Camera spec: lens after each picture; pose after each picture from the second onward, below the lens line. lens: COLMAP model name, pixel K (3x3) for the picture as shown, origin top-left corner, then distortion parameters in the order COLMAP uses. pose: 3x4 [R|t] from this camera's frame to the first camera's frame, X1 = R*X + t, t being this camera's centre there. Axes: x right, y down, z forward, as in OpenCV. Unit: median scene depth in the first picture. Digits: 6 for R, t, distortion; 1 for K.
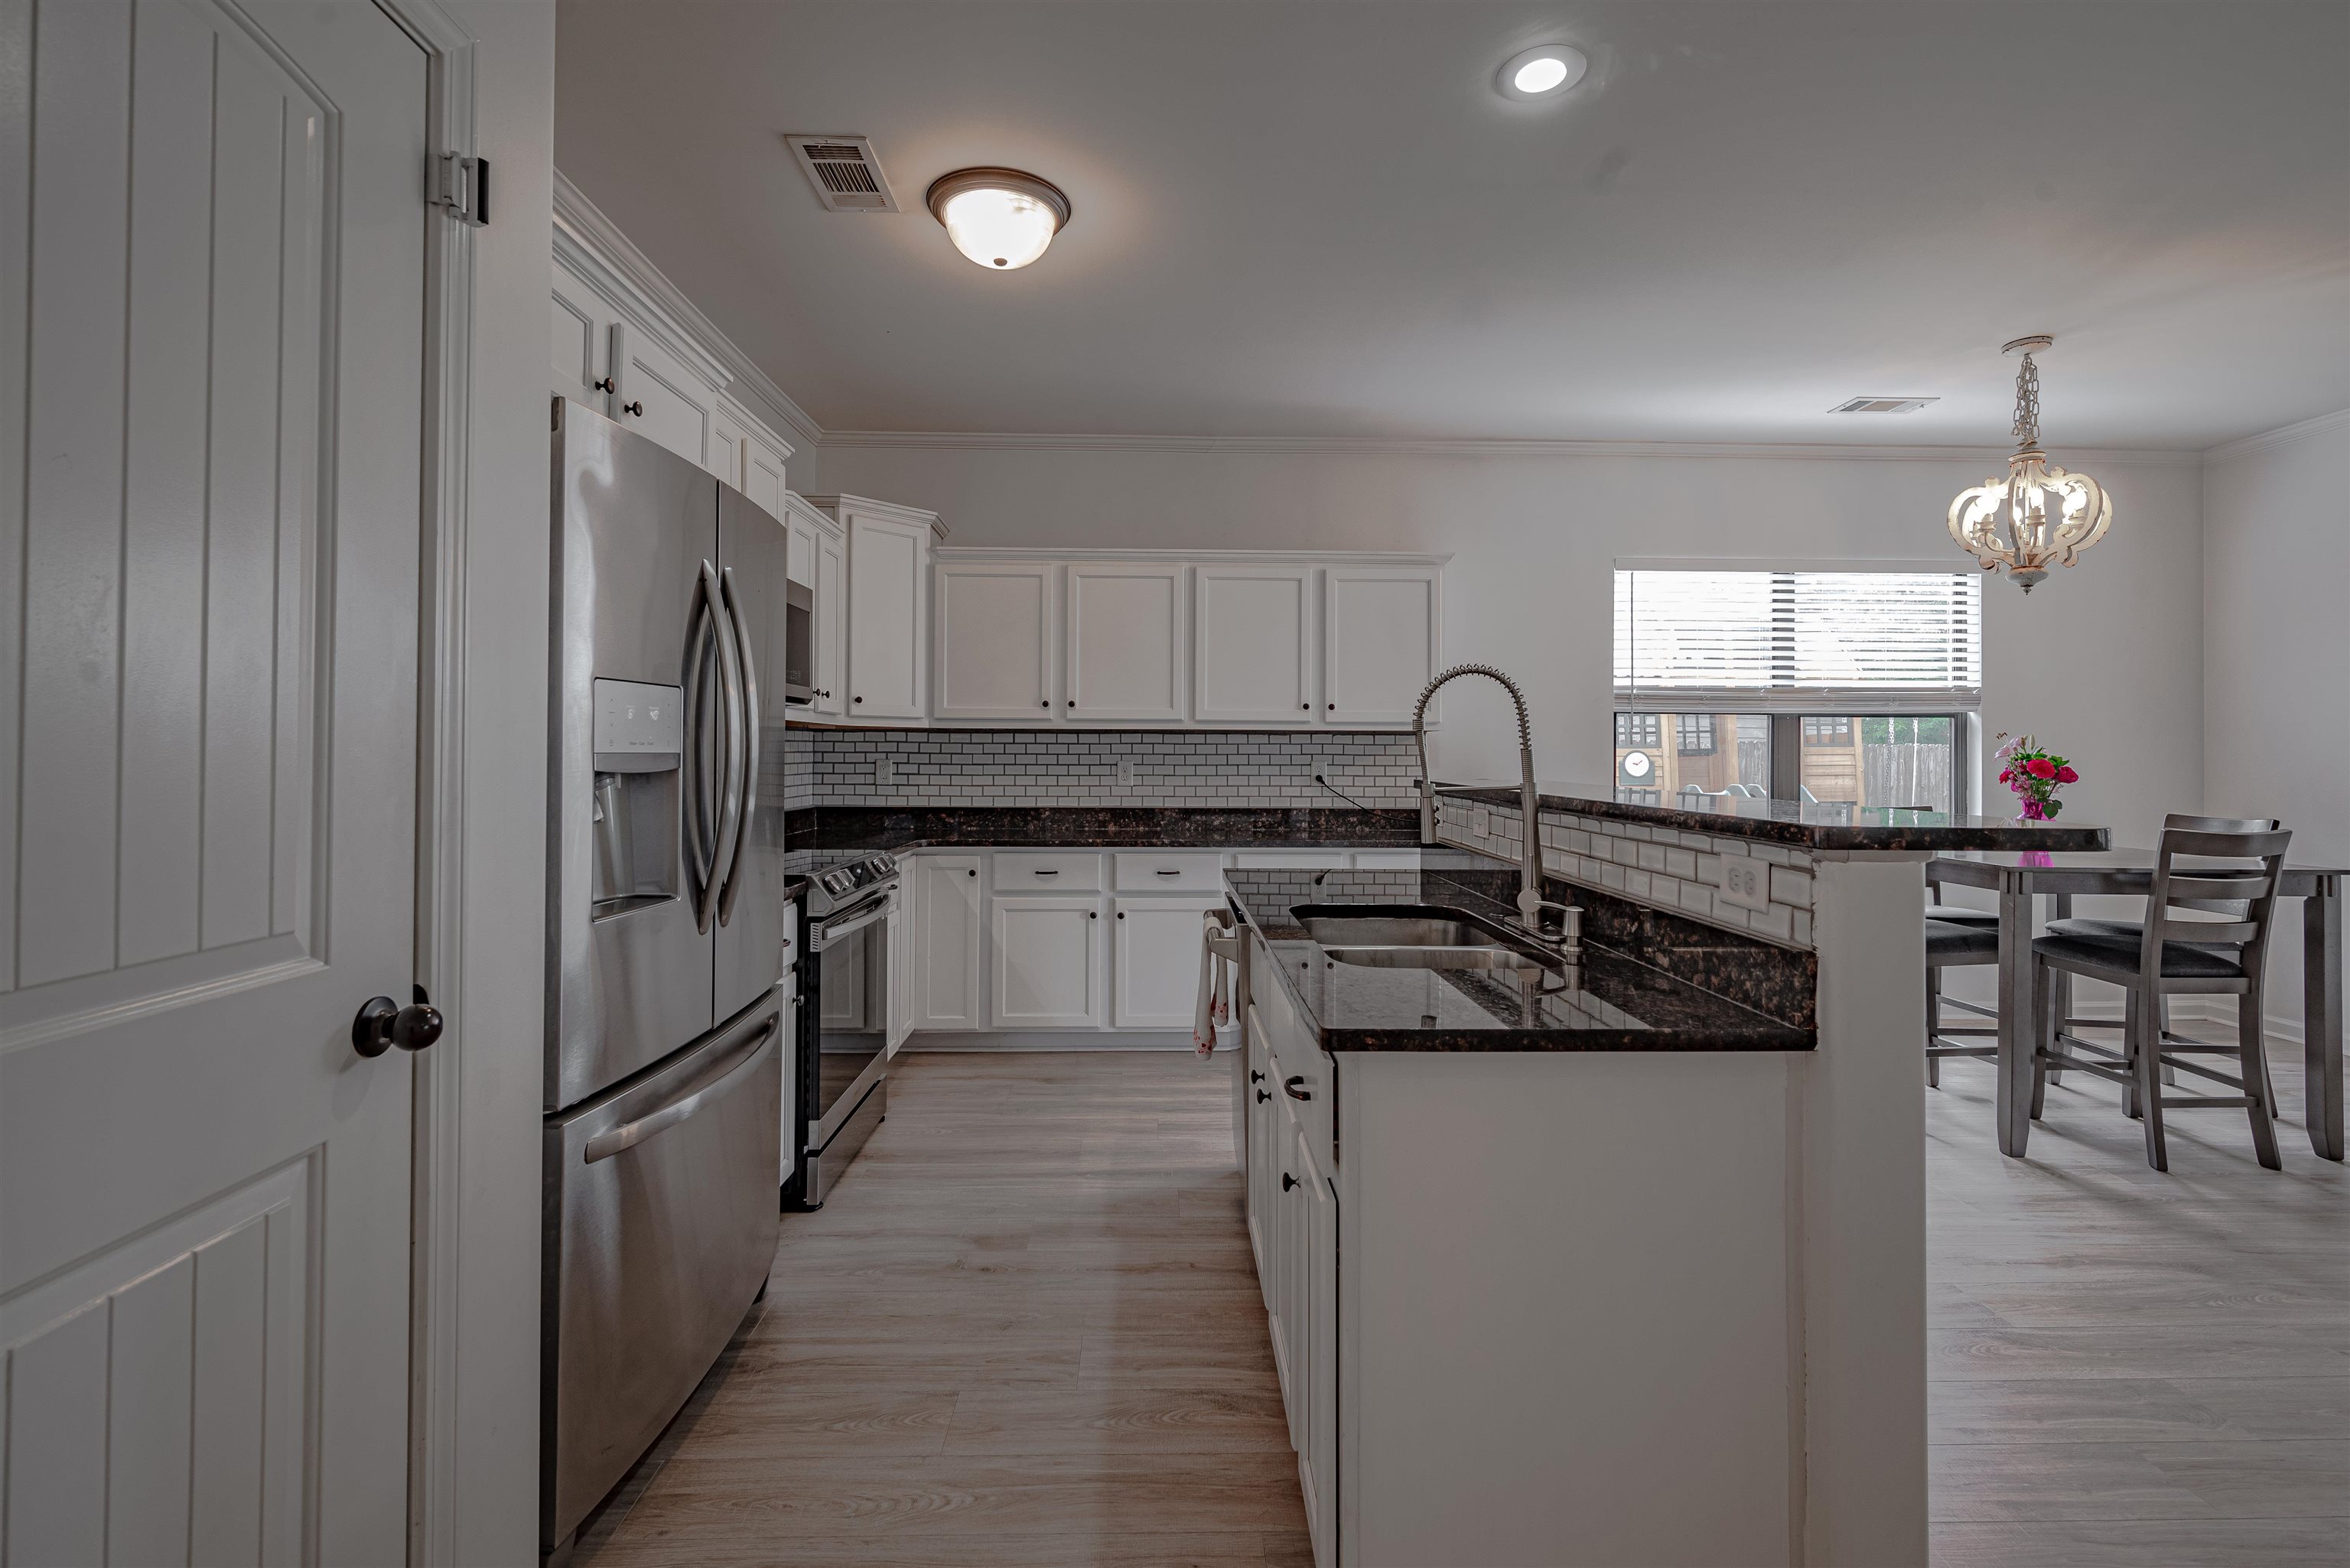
lens RADIAL K [[1039.4, 0, 1182.5], [0, 1039.4, 738.9], [0, 0, 1]] dist [0.002212, 0.000186]
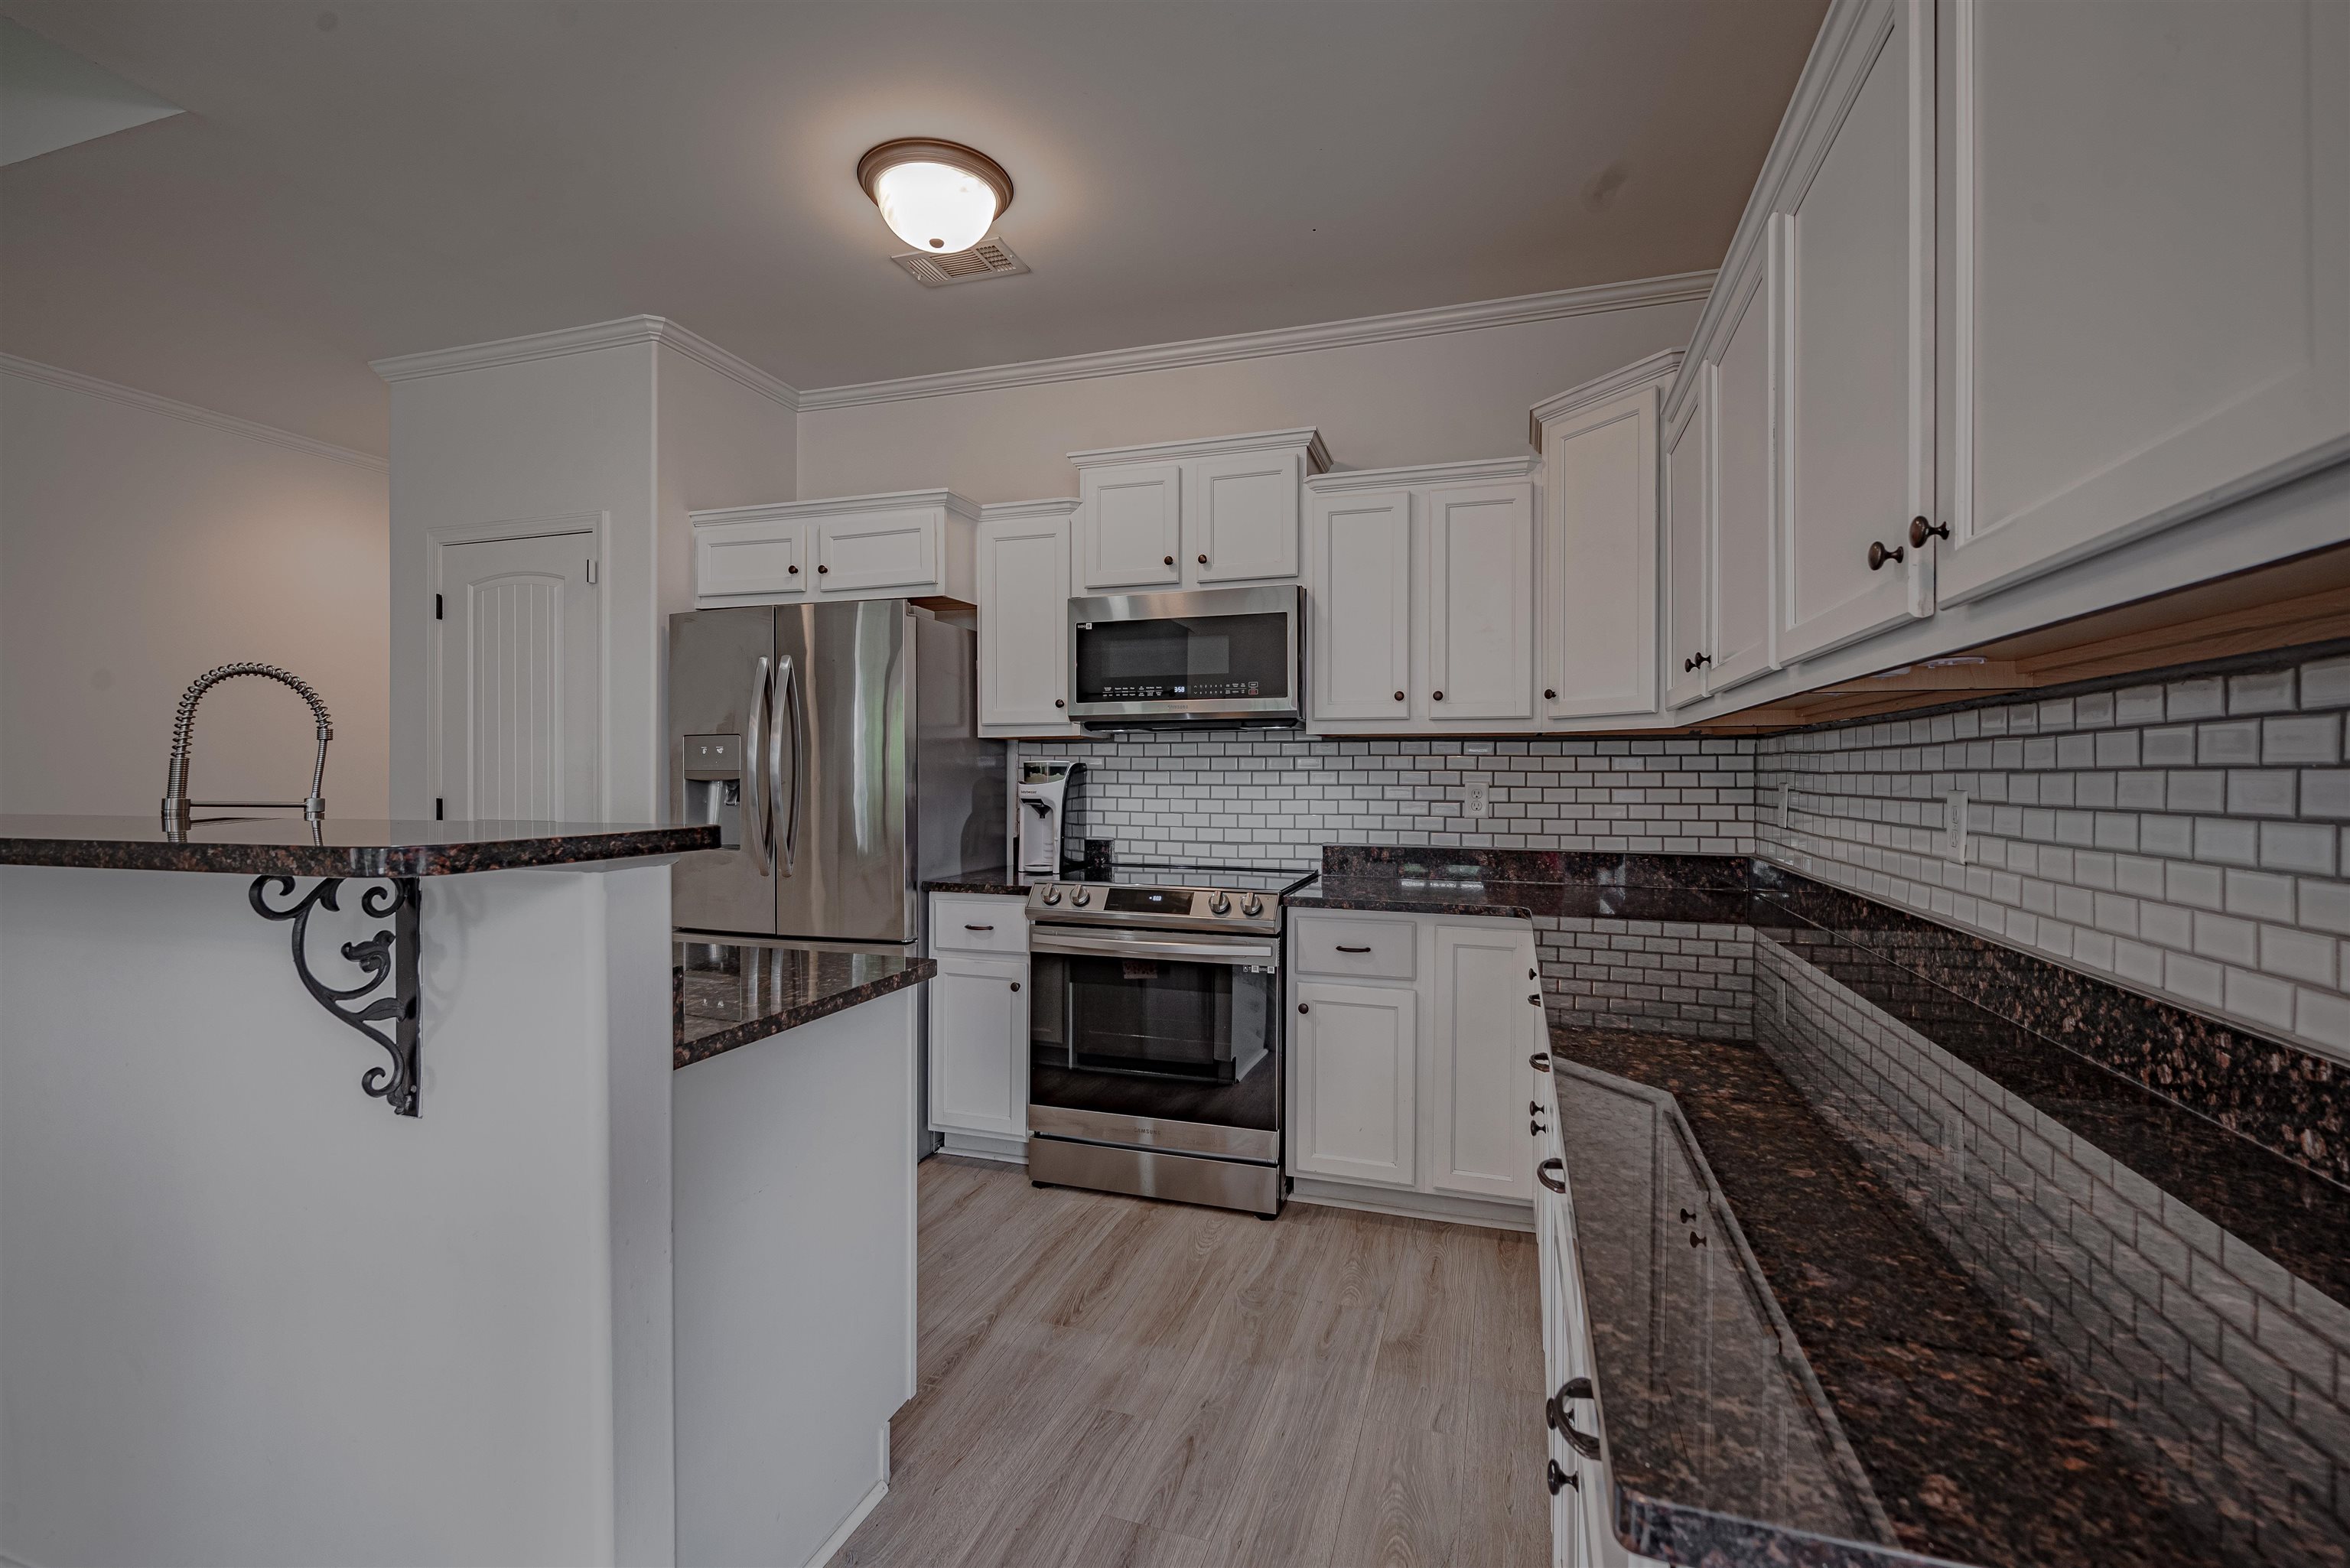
lens RADIAL K [[1039.4, 0, 1164.2], [0, 1039.4, 782.9], [0, 0, 1]] dist [0.002212, 0.000186]
pose [[-0.340387, 0.003748, -0.940278, 0.471144], [0.010062, 0.999949, 0.000343, 0.020710], [0.940231, -0.009344, -0.340408, 1.128098]]
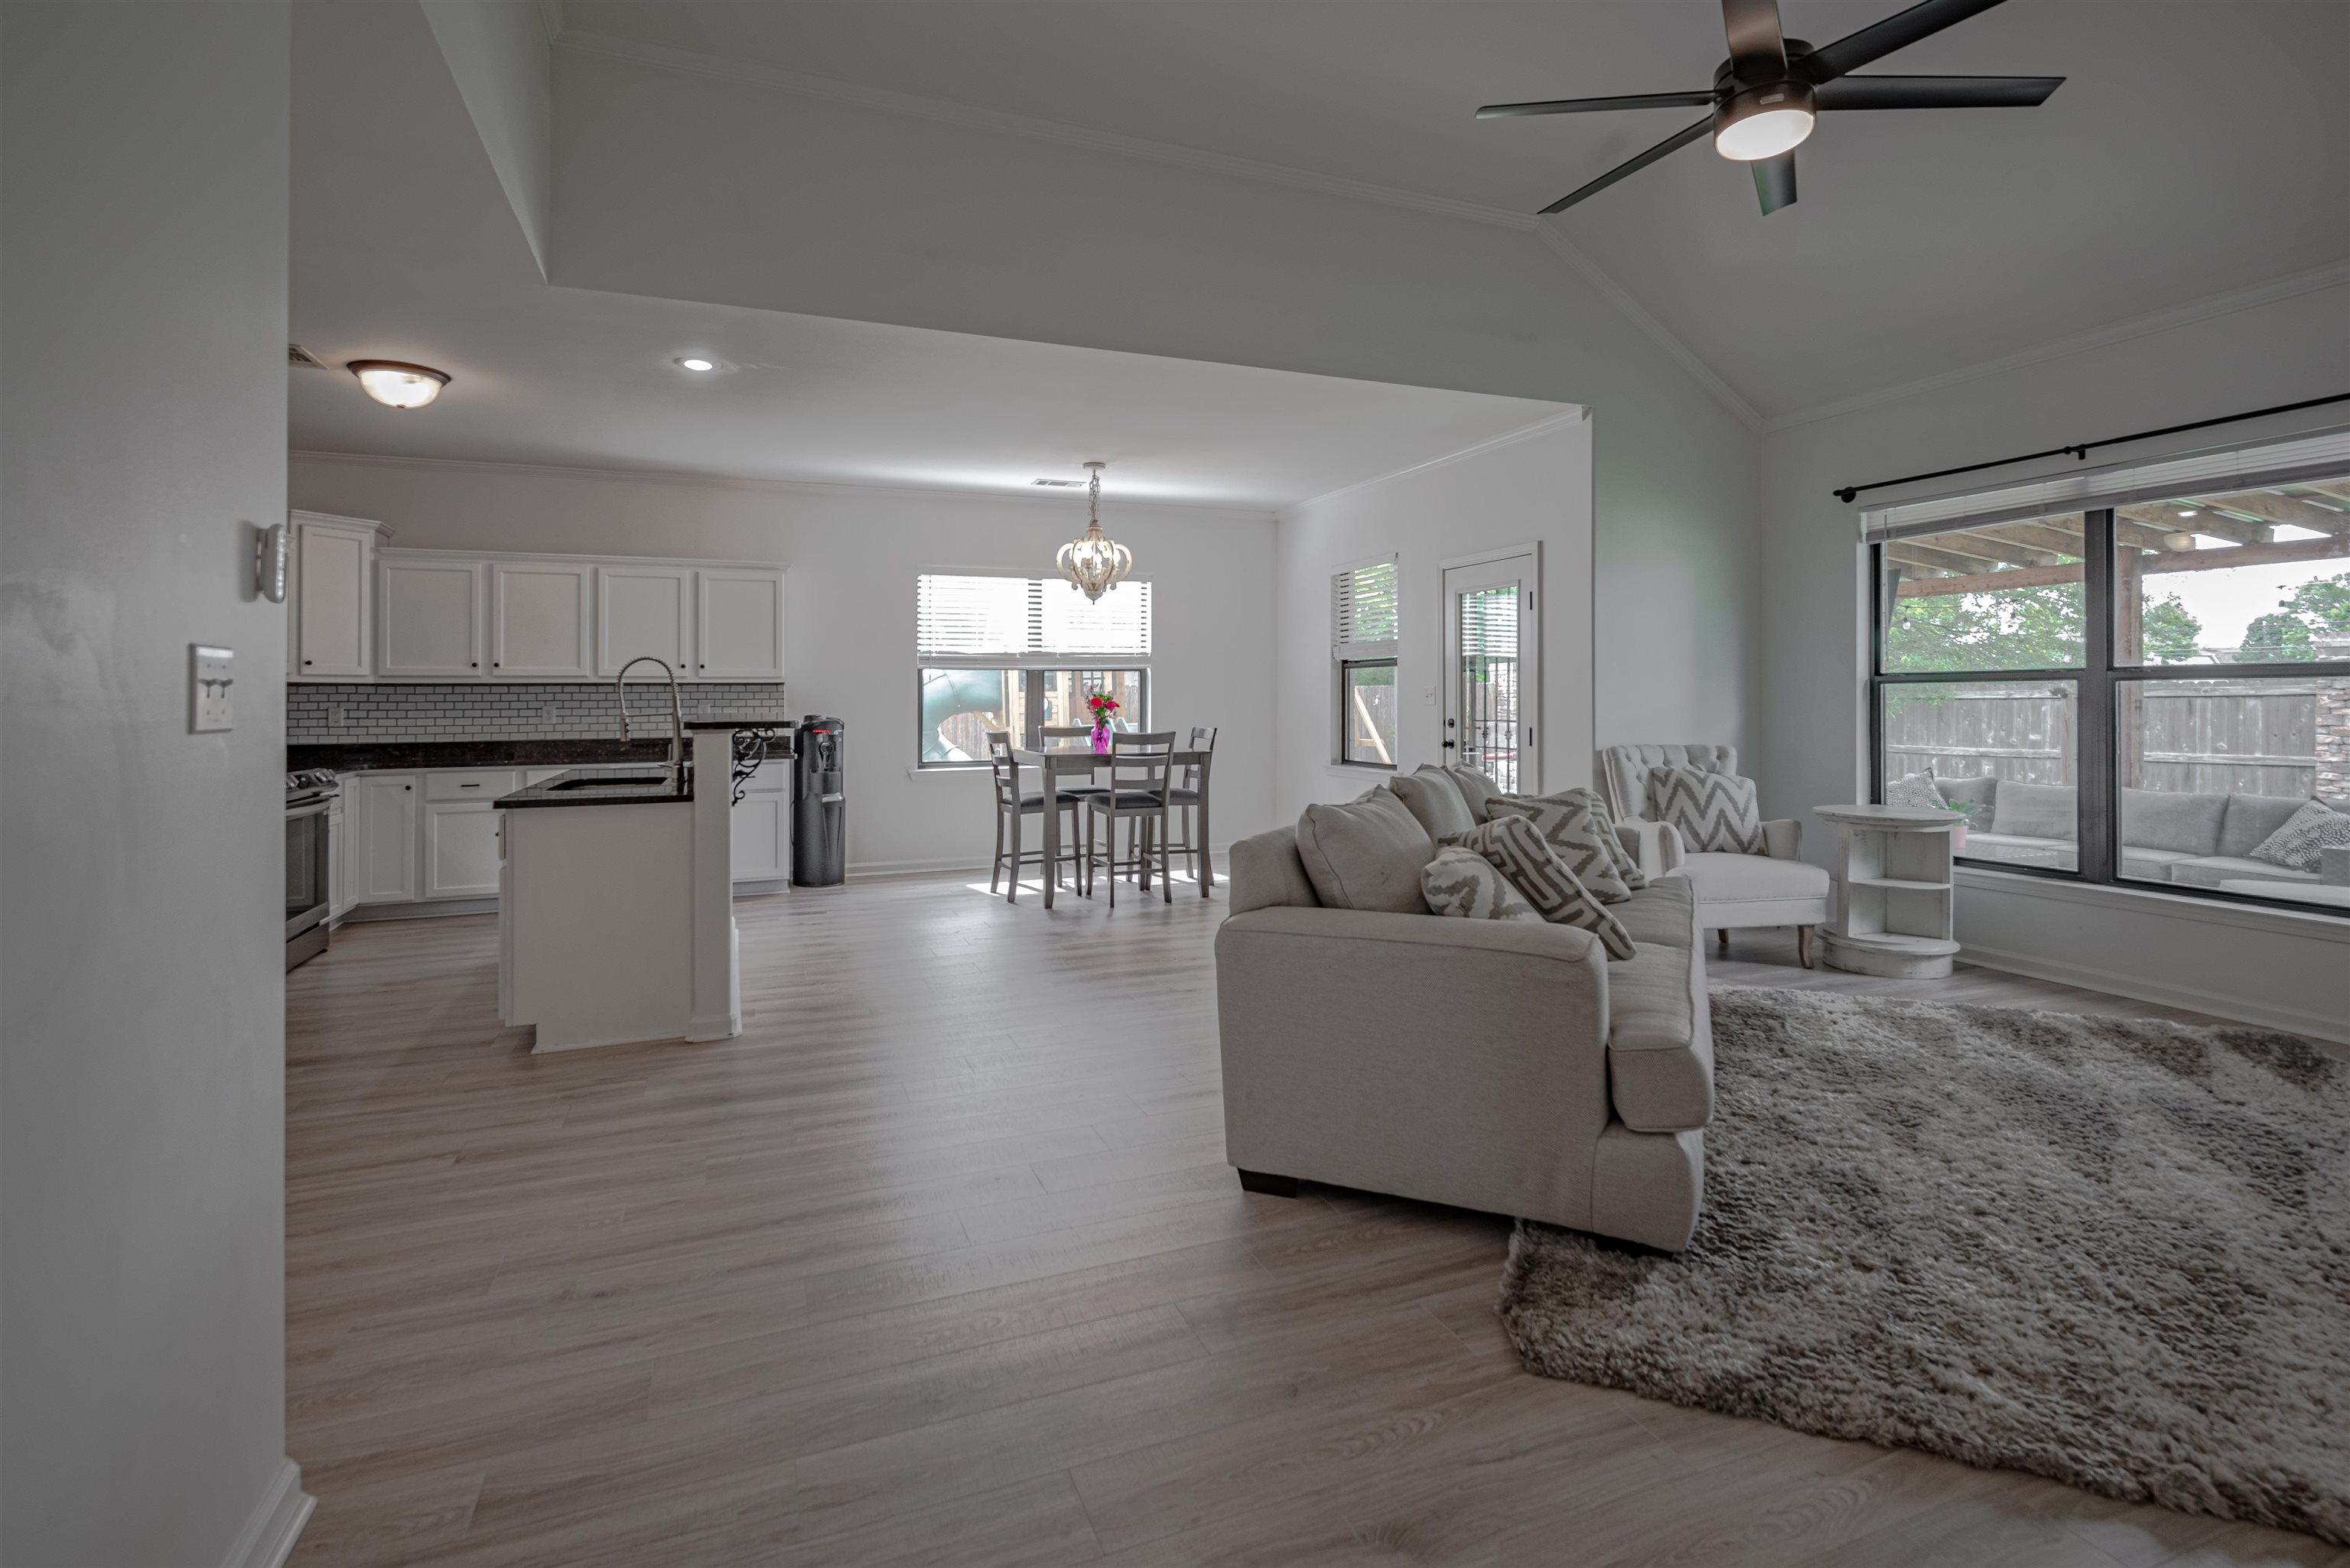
lens RADIAL K [[1084.6, 0, 1164.3], [0, 1084.6, 678.8], [0, 0, 1]] dist [-0.000477, 0.000104]
pose [[0.941506, -0.005696, 0.336948, 0.292341], [0.007152, 0.999970, -0.003082, -0.005076], [-0.336920, 0.005312, 0.941518, -0.787160]]
